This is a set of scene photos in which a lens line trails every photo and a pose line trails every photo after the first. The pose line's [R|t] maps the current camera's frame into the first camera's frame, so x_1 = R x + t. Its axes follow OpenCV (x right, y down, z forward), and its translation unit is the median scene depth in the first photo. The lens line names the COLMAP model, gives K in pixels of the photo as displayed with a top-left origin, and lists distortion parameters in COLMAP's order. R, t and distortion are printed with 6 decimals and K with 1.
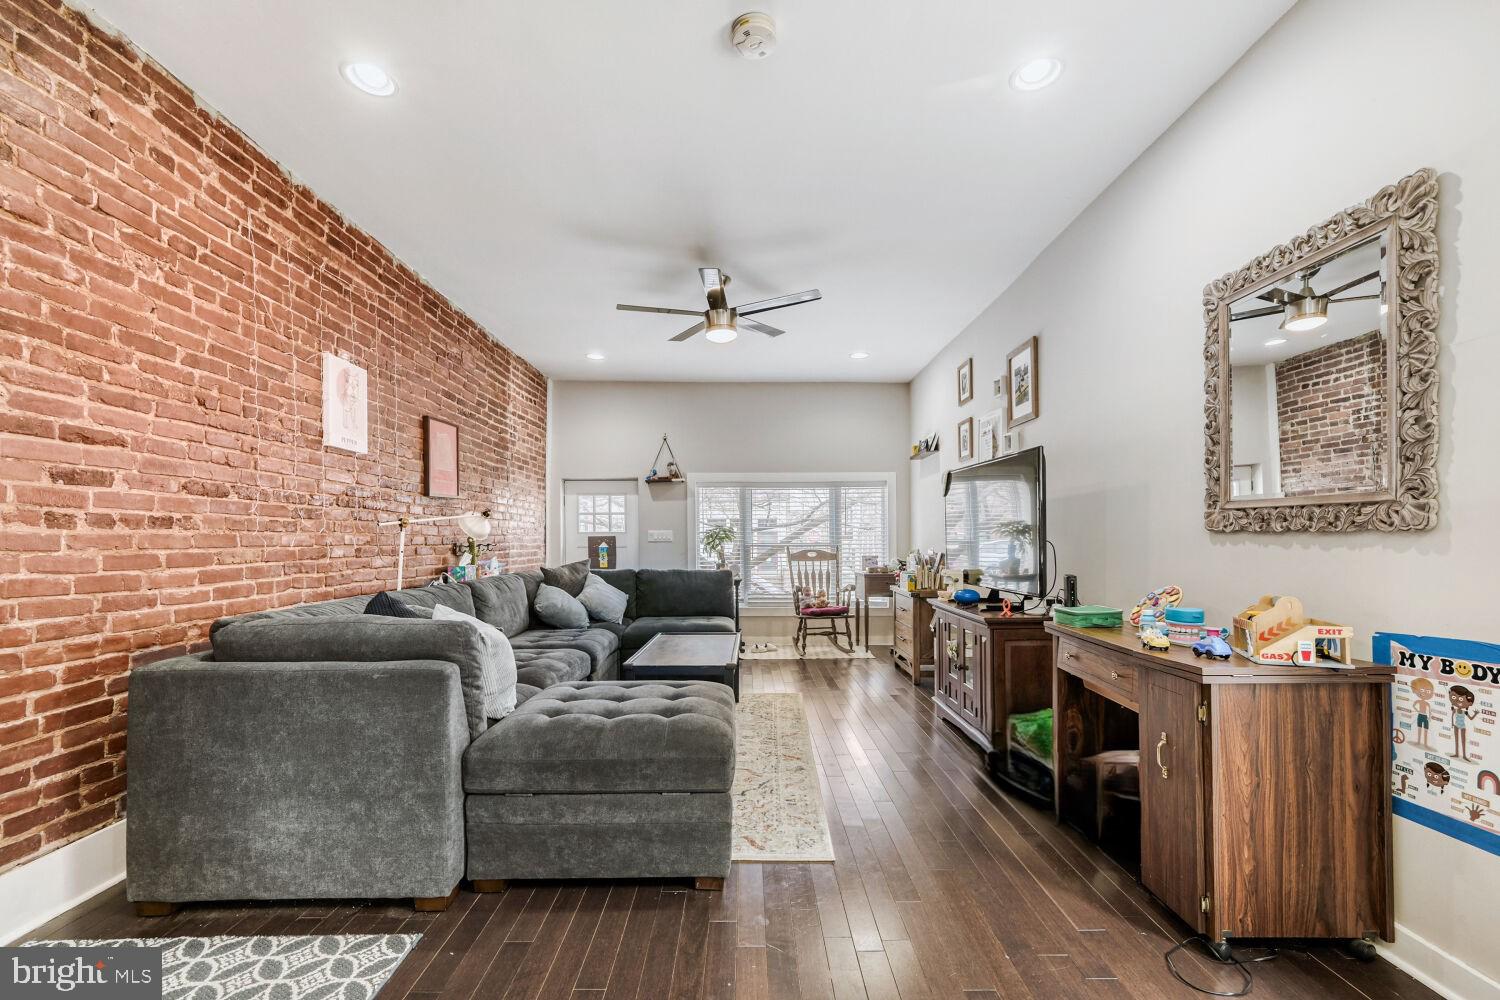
lens RADIAL K [[599.7, 0, 749.3], [0, 599.7, 538.3], [0, 0, 1]] dist [0.000718, -0.000073]
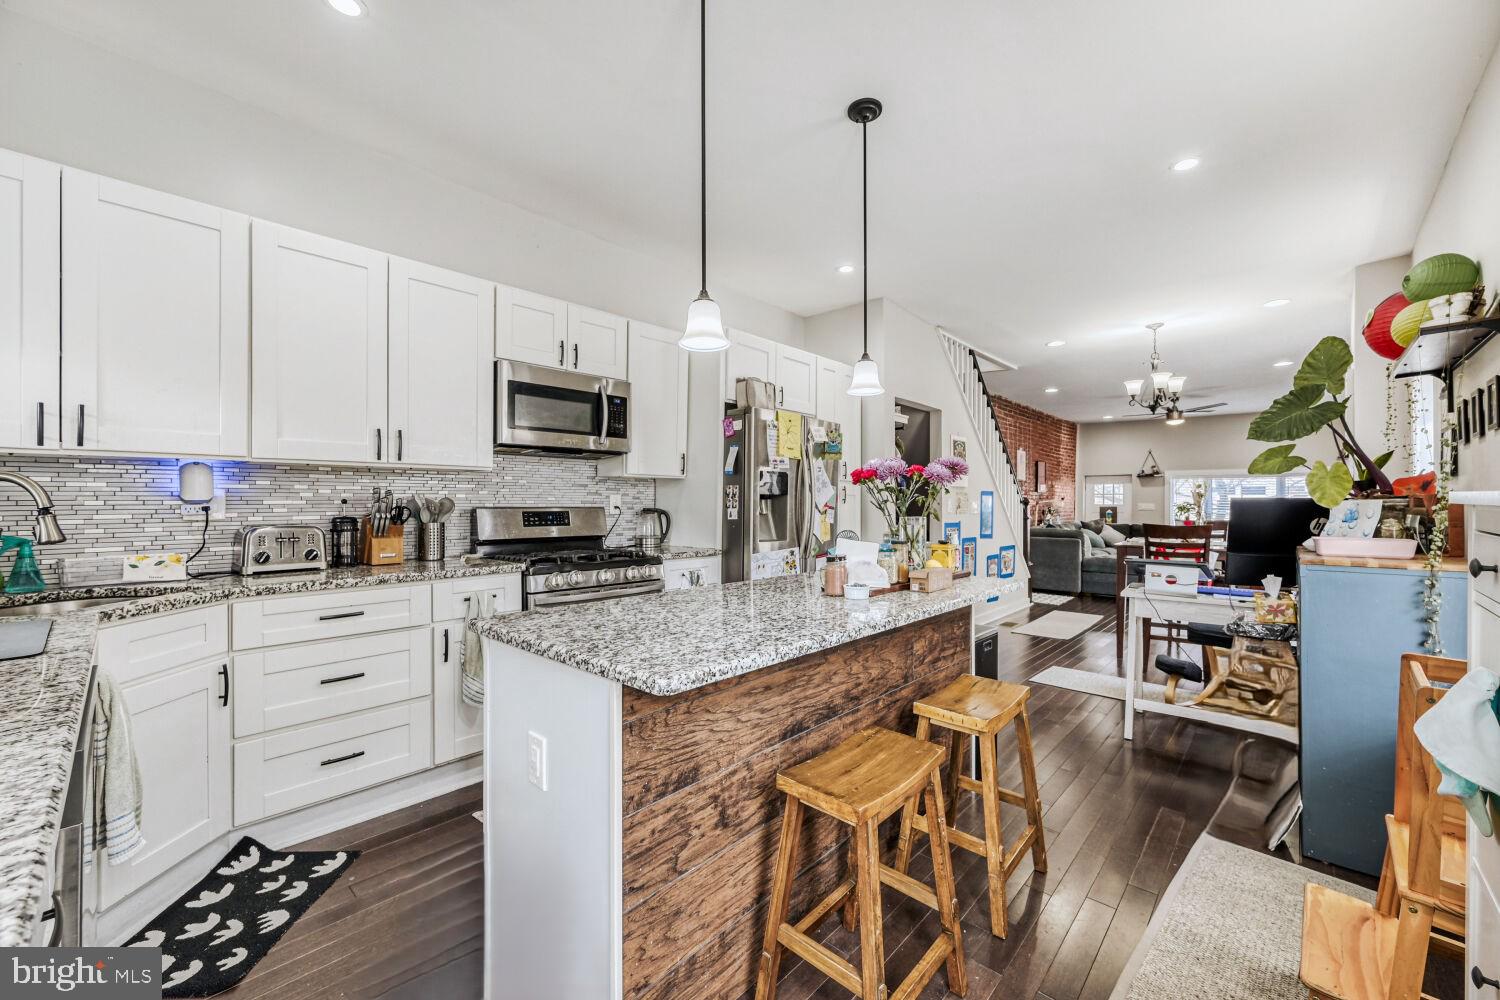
lens RADIAL K [[599.7, 0, 742.0], [0, 599.7, 505.1], [0, 0, 1]] dist [0.000718, -0.000073]
pose [[0.724132, 0.009552, -0.689595, 0.464953], [-0.004808, 0.999950, 0.008802, -0.040062], [0.689644, -0.003059, 0.724142, -2.467297]]
